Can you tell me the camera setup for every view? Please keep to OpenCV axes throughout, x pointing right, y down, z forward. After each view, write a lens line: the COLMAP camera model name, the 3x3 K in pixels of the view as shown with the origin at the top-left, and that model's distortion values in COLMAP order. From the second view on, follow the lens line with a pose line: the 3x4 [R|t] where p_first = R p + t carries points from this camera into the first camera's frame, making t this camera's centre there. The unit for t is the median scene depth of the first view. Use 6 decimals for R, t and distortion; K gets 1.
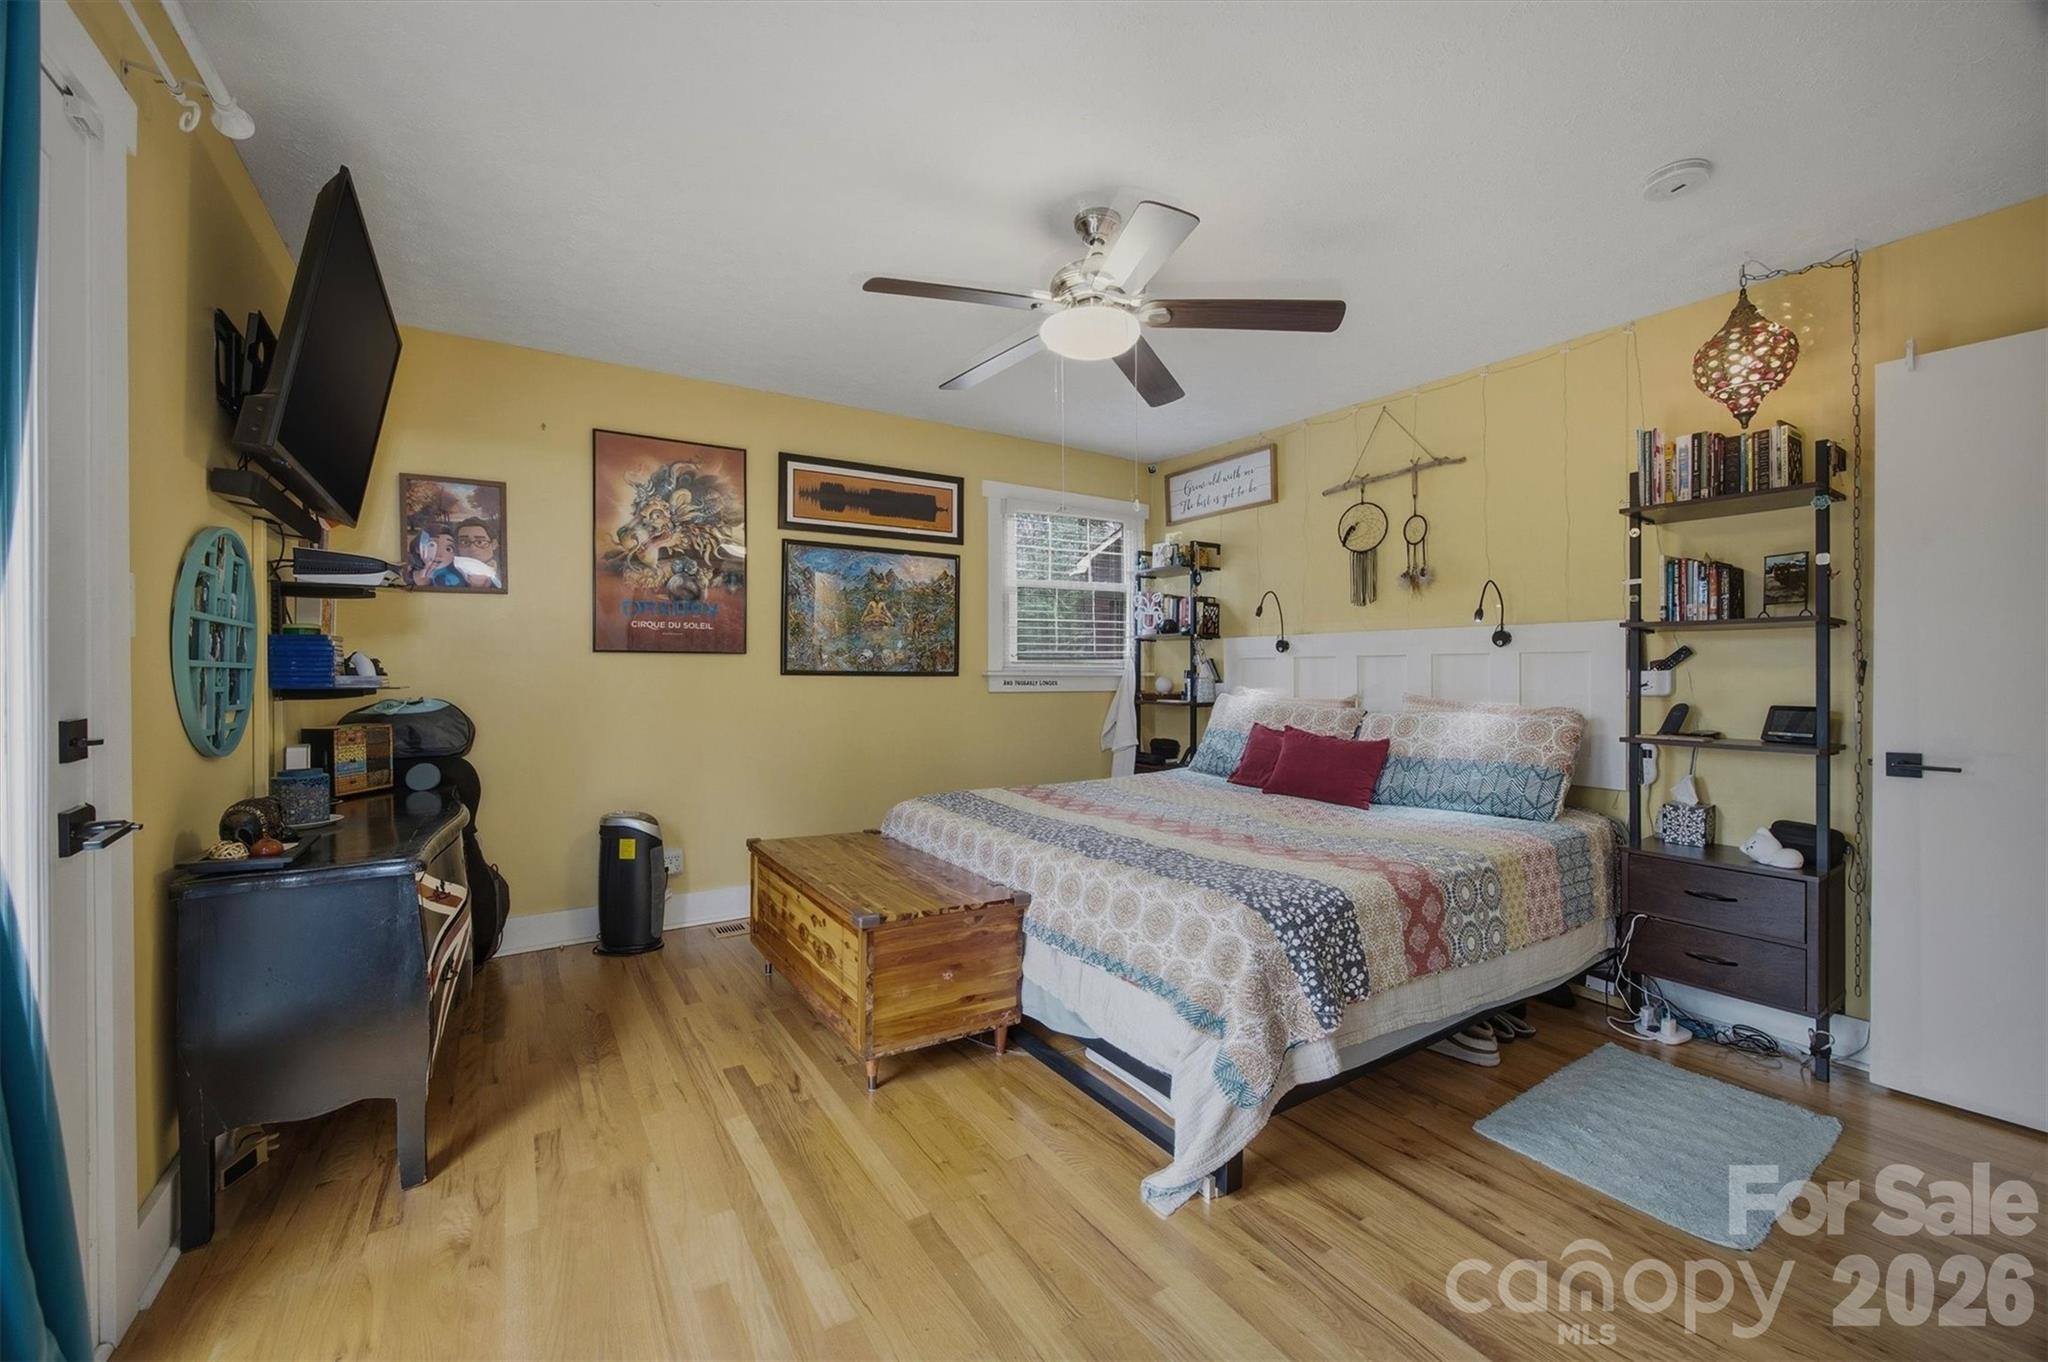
lens RADIAL K [[804.9, 0, 1024.0], [0, 804.9, 681.0], [0, 0, 1]] dist [-0.027778, 0.000130]
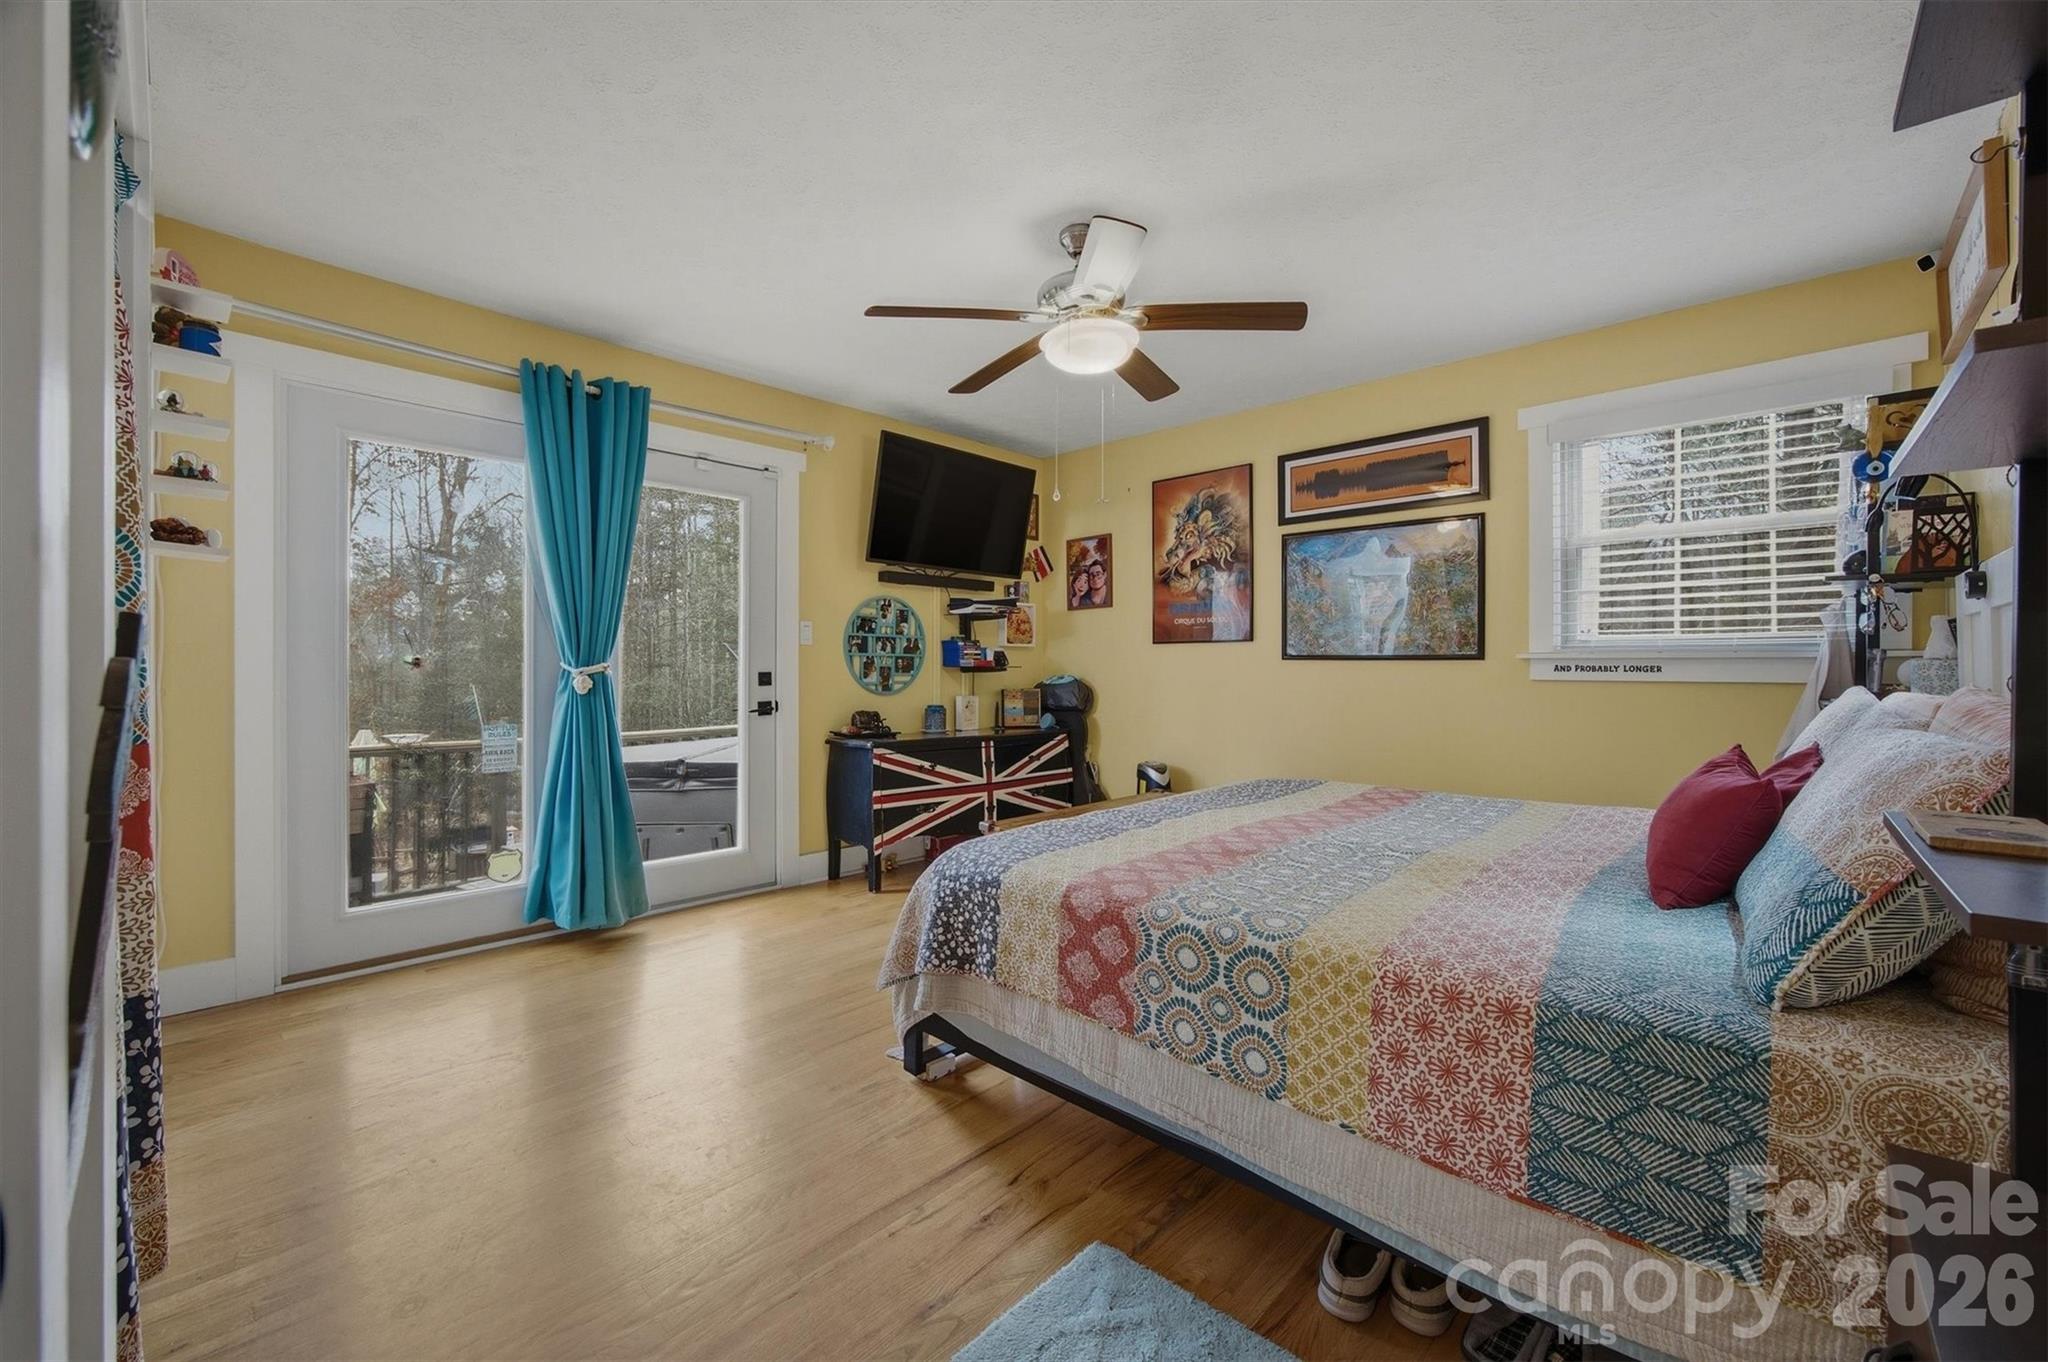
lens RADIAL K [[804.9, 0, 1024.0], [0, 804.9, 681.0], [0, 0, 1]] dist [-0.027778, 0.000130]
pose [[0.247812, 0.015402, -0.968686, 0.726716], [-0.009828, 0.999862, 0.013384, 0.011597], [0.968758, 0.006203, 0.247929, 0.422173]]
